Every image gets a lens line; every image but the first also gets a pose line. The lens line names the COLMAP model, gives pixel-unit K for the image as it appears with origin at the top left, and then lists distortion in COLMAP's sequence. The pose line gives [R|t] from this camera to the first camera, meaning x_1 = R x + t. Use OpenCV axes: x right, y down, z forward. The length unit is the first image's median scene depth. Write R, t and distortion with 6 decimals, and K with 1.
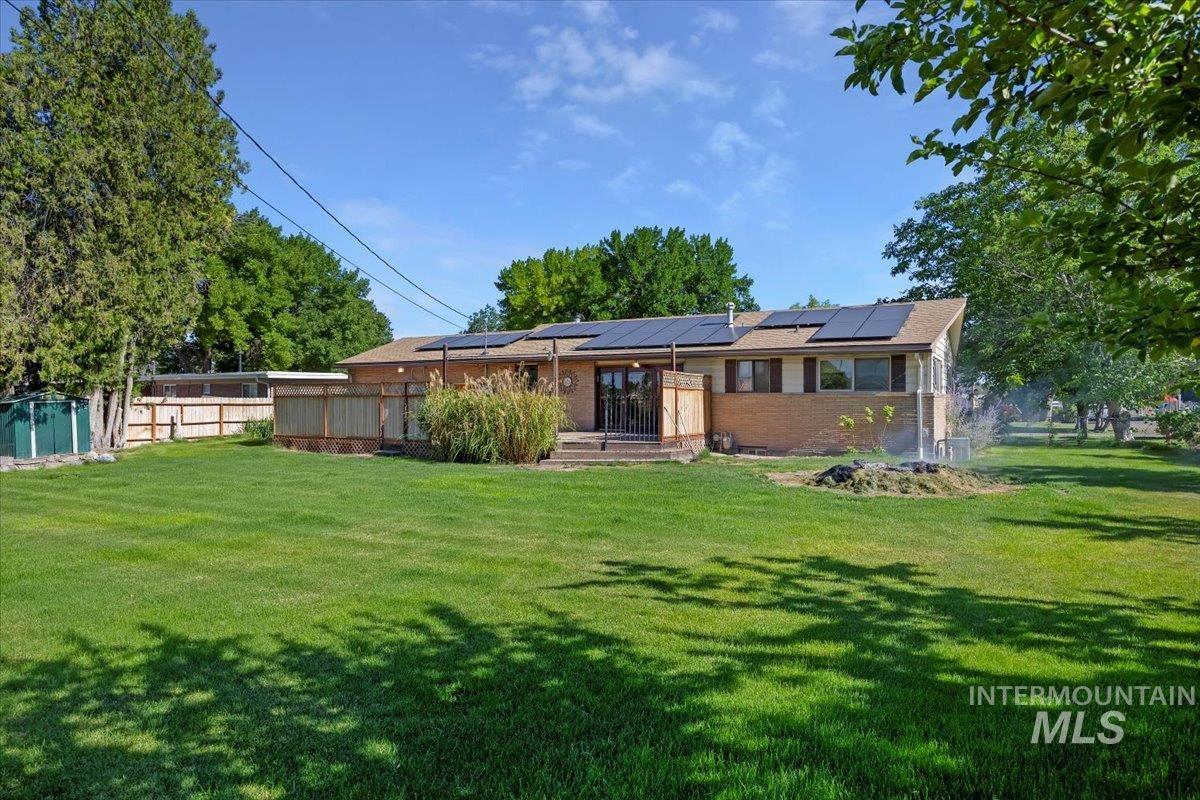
lens RADIAL K [[617.6, 0, 598.1], [0, 617.6, 393.9], [0, 0, 1]] dist [0.000174, 0.000046]
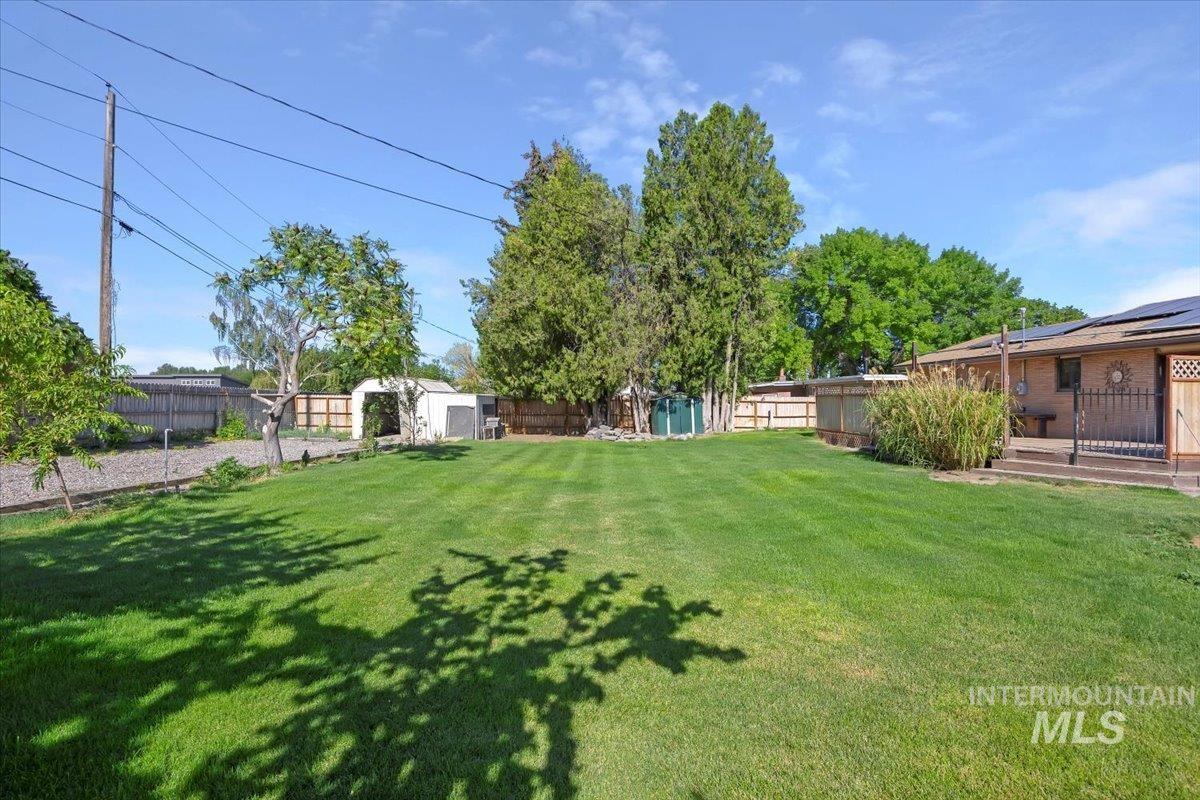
lens RADIAL K [[536.5, 0, 600.0], [0, 536.5, 400.0], [0, 0, 1]] dist [-0.008532, -0.000147]
pose [[0.588561, 0.005022, -0.808437, 0.209942], [0.004009, 0.999950, 0.009130, 0.002869], [0.808443, -0.008615, 0.588512, 0.140318]]
